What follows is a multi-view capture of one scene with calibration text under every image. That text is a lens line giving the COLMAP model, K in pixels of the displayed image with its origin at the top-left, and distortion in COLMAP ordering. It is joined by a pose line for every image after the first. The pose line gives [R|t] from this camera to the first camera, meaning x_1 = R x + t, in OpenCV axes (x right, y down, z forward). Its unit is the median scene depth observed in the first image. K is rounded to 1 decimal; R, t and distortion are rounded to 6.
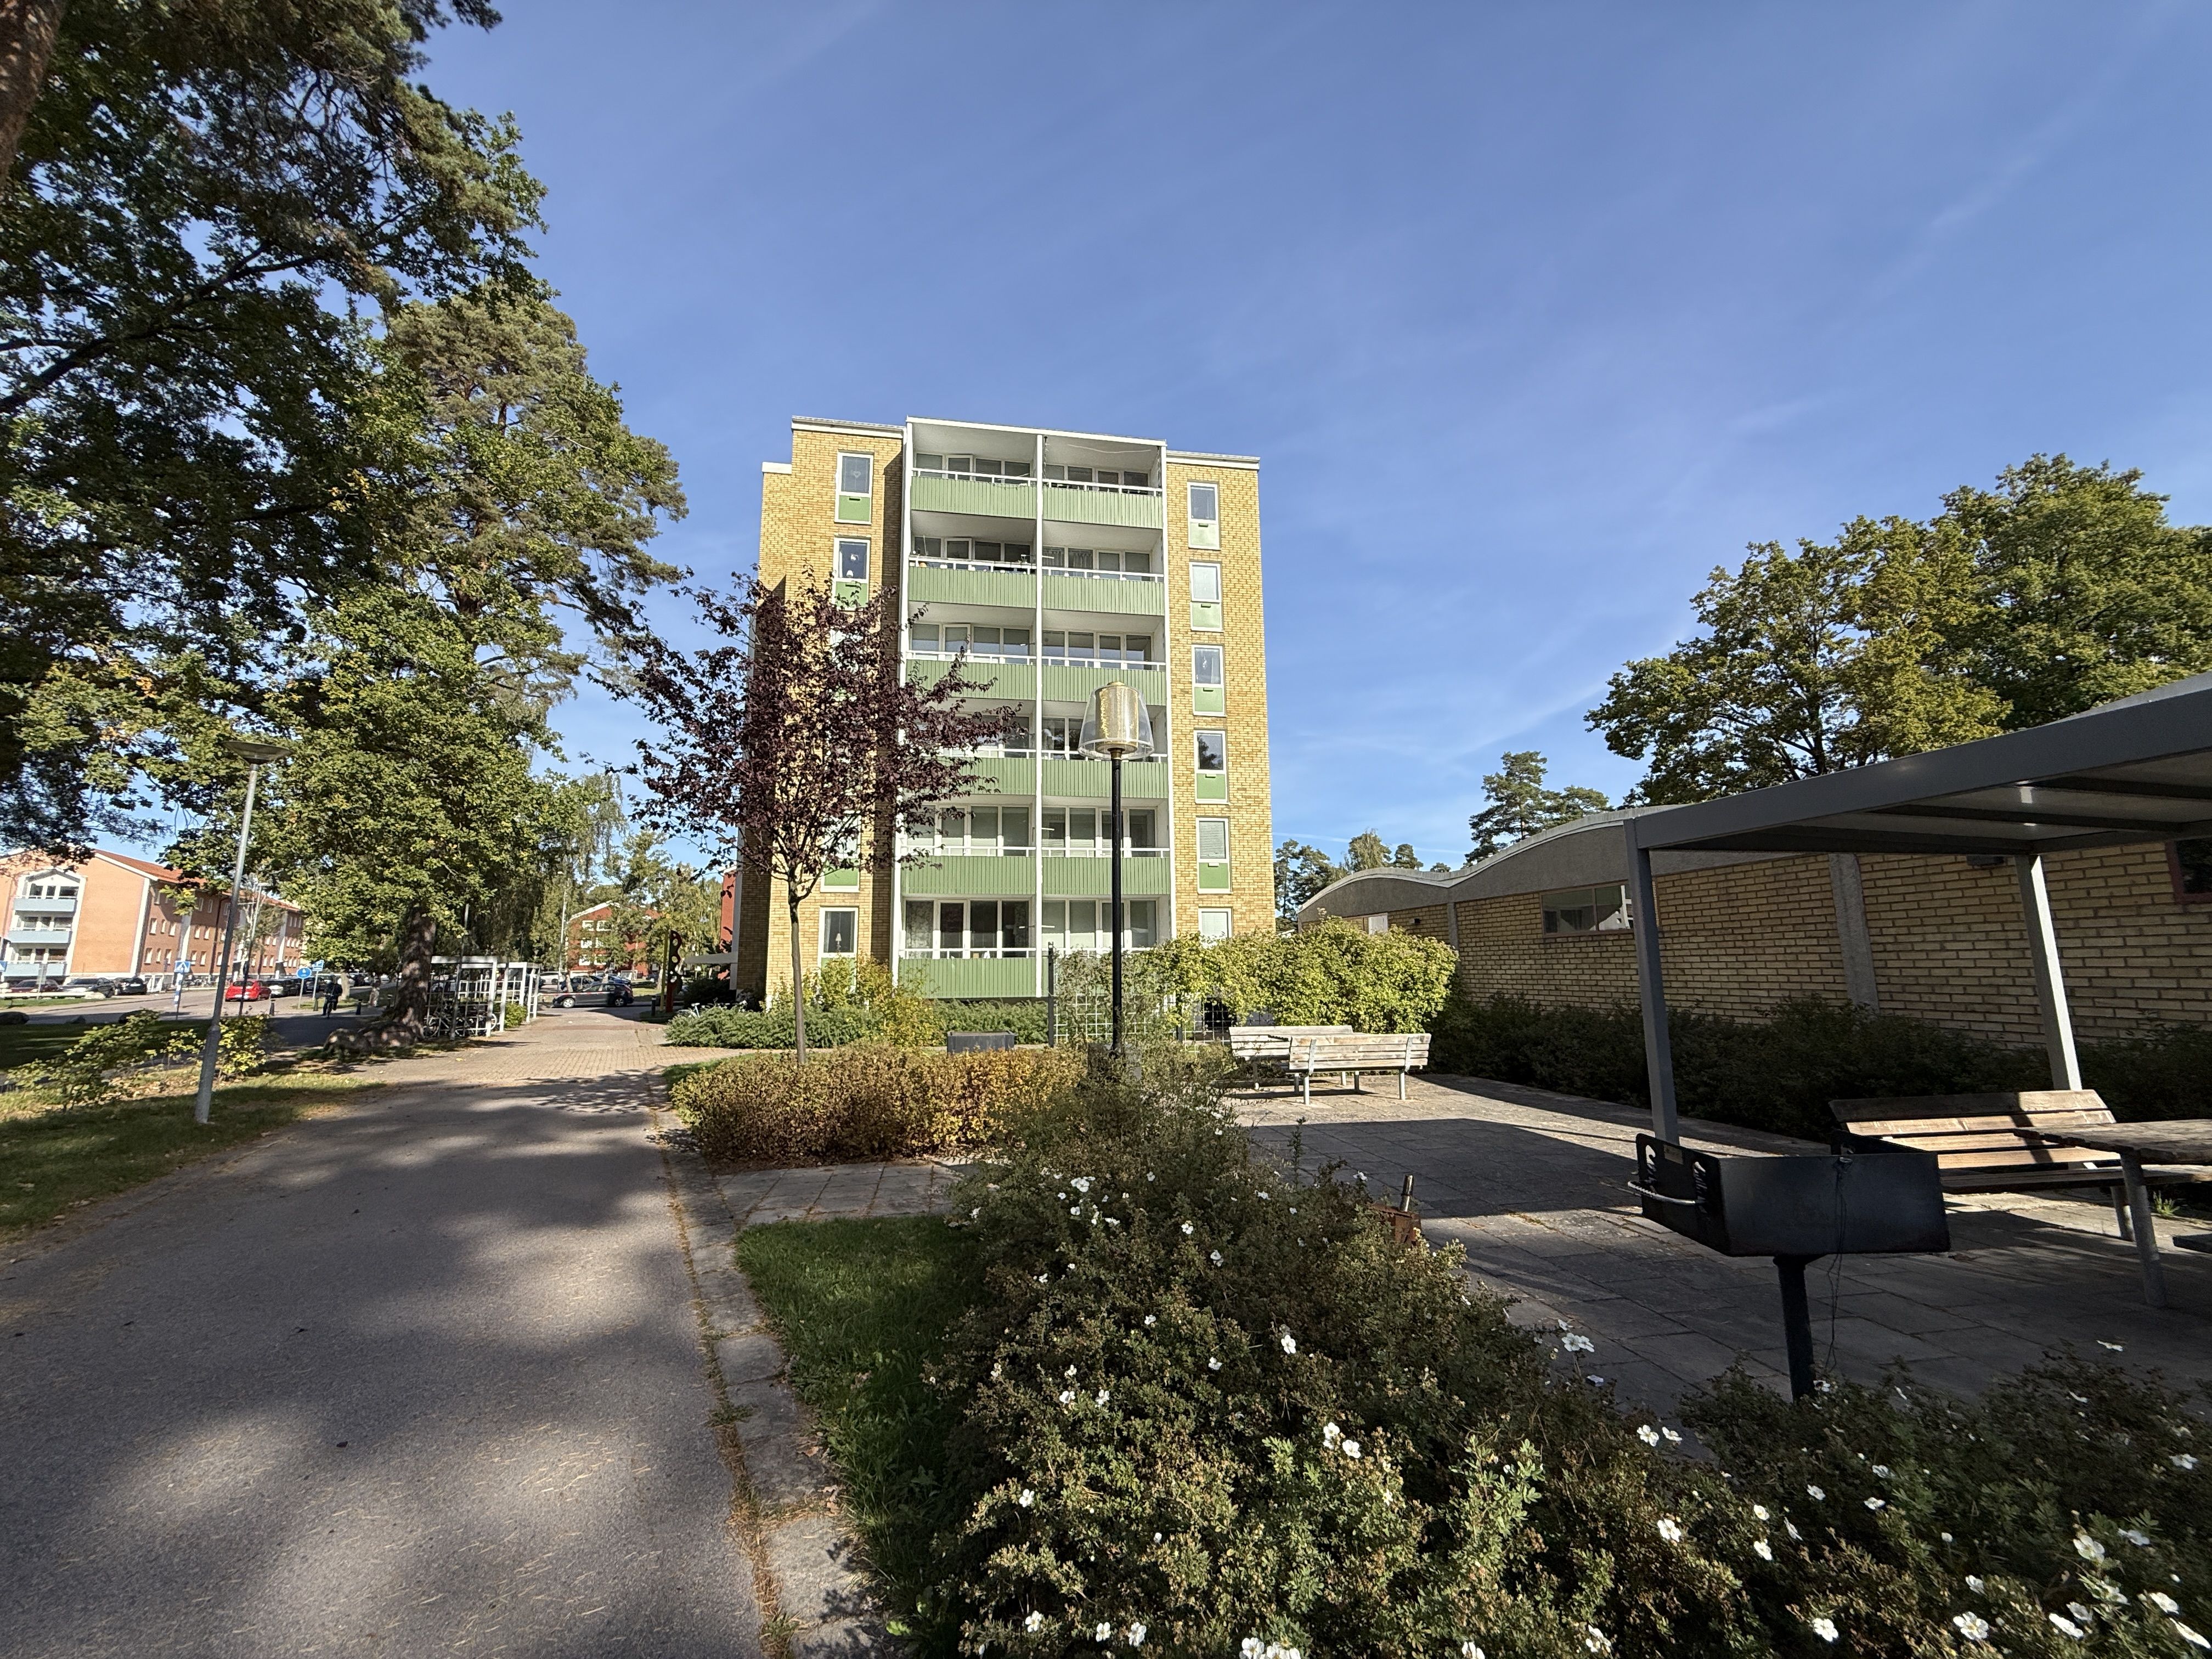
lens RADIAL K [[863.6, 0, 1112.4], [0, 863.6, 833.1], [0, 0, 1]] dist [-0.006283, 0.001091]
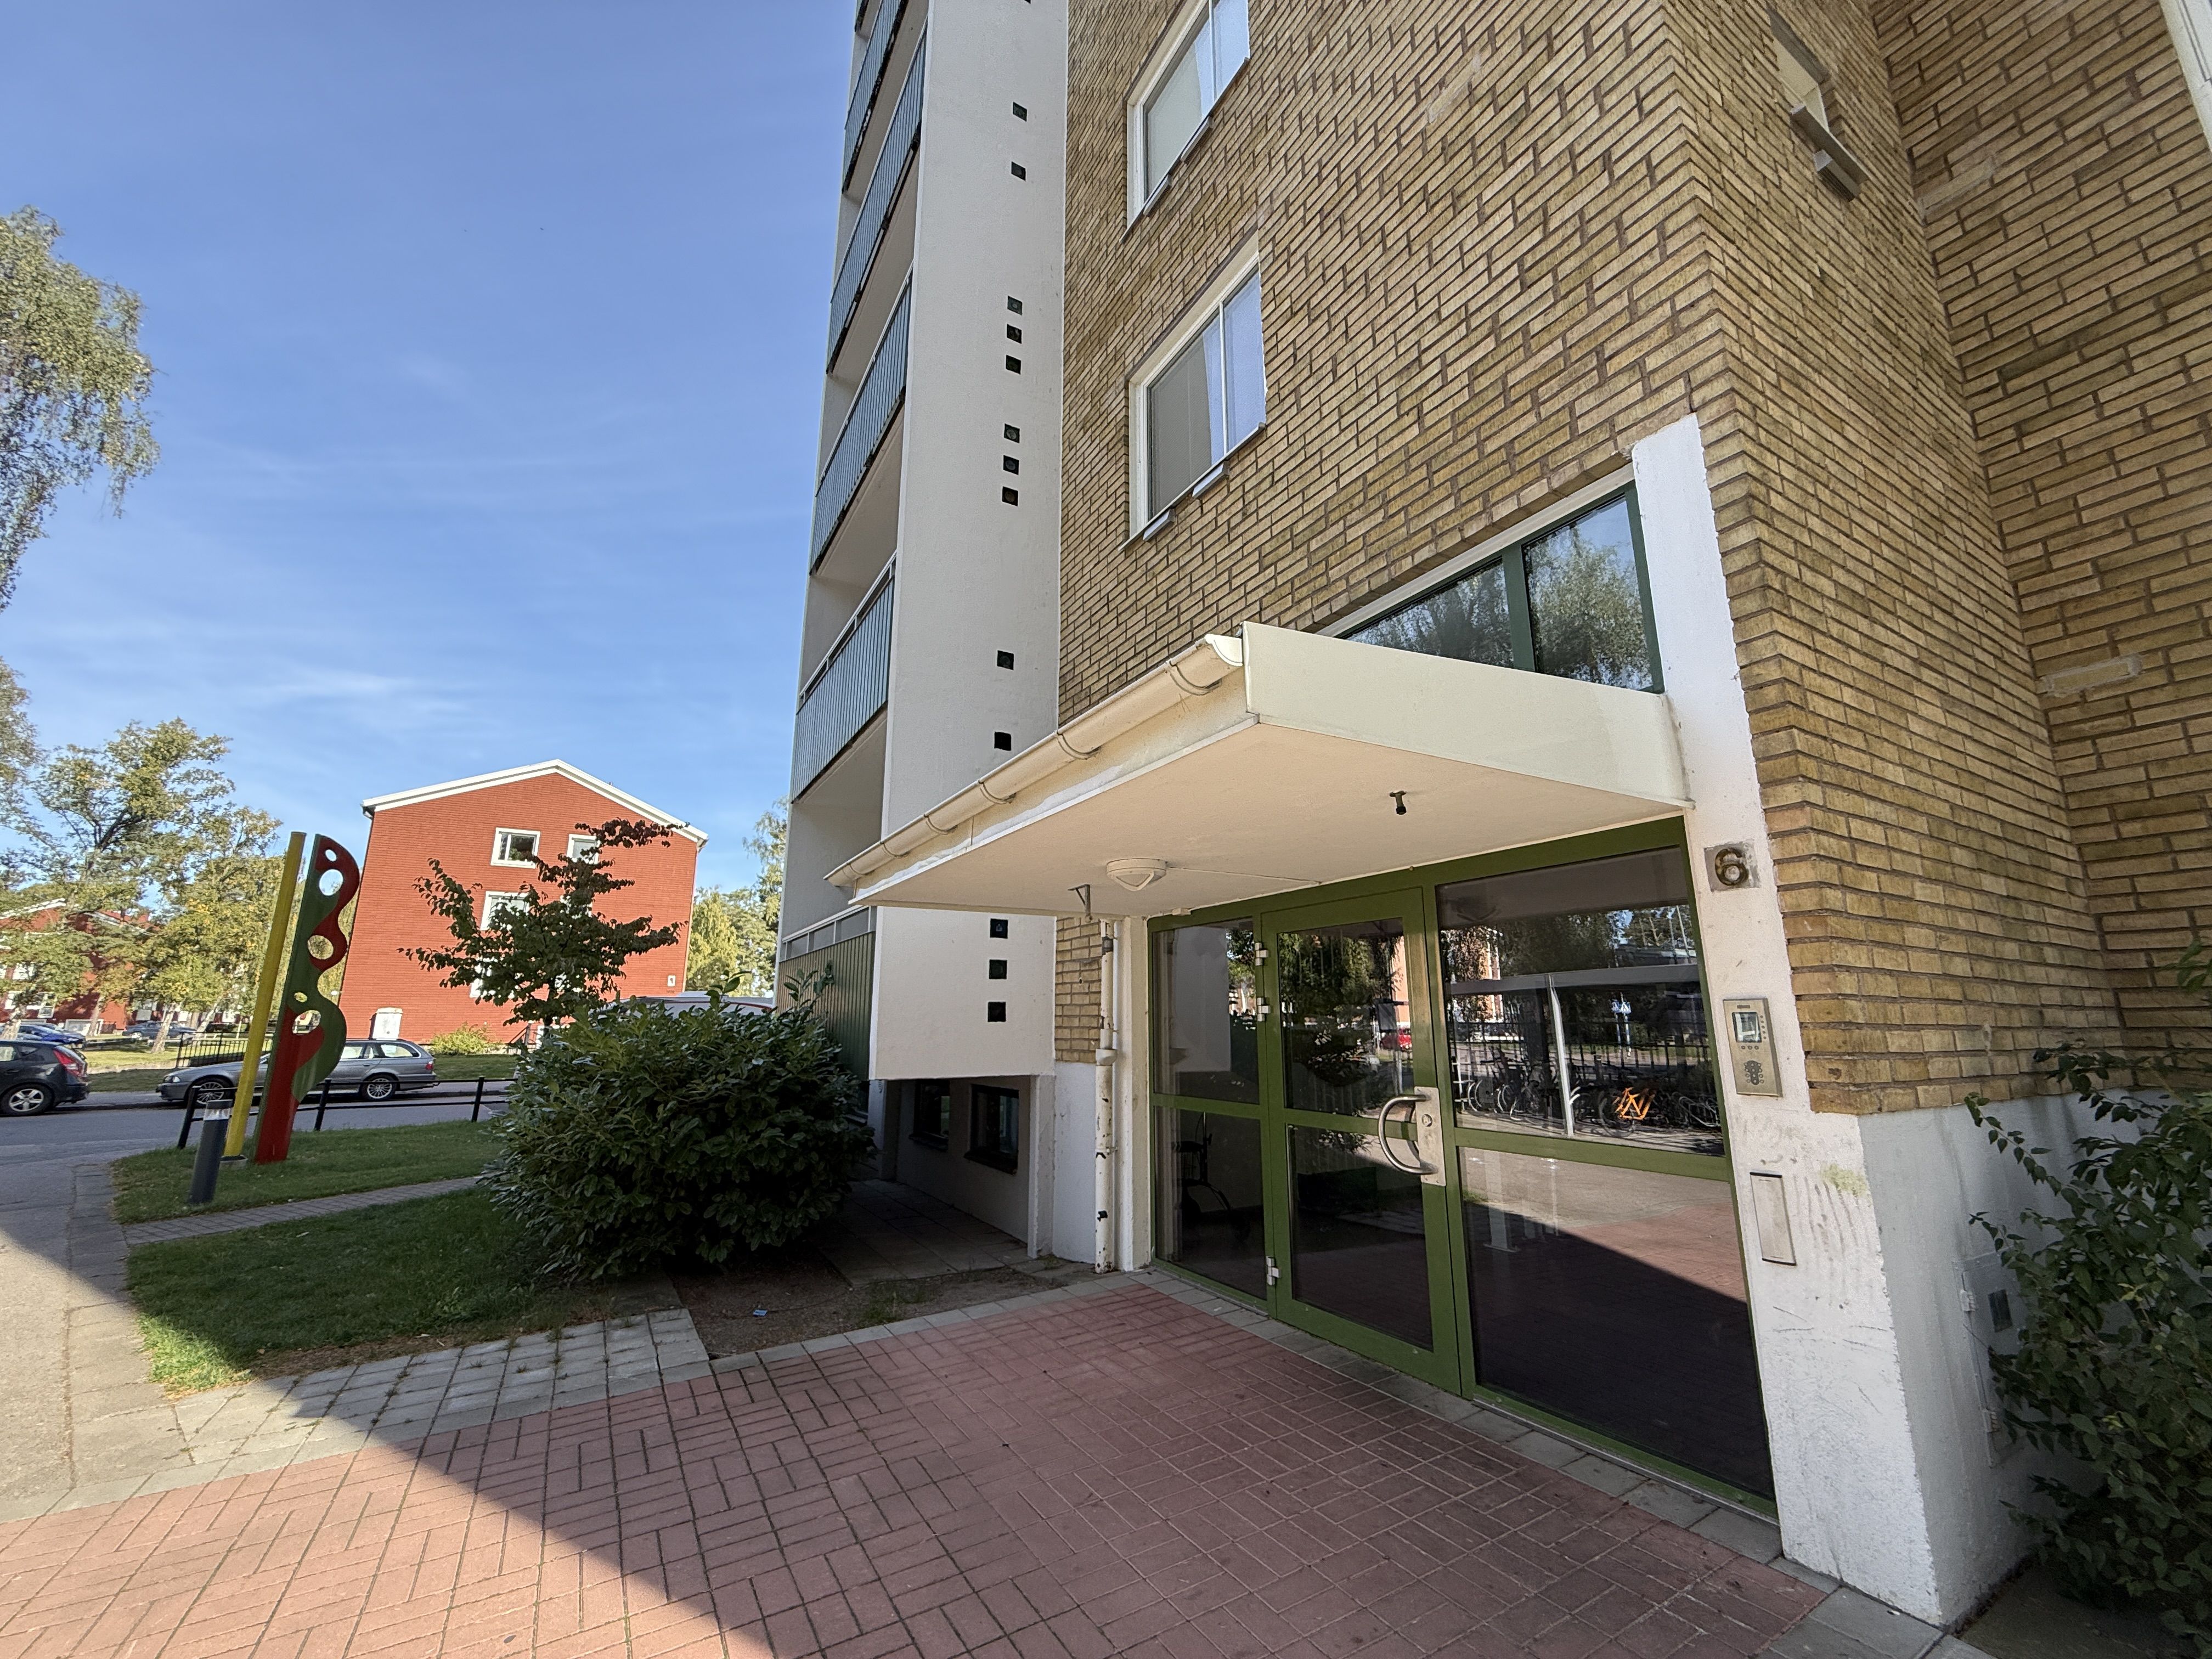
lens RADIAL K [[863.6, 0, 1096.0], [0, 863.6, 830.7], [0, 0, 1]] dist [-0.006283, 0.001091]
pose [[0.939071, 0.094186, 0.330568, -0.207087], [-0.067782, 0.993584, -0.090539, 0.065443], [-0.336974, 0.062616, 0.939430, 0.369896]]
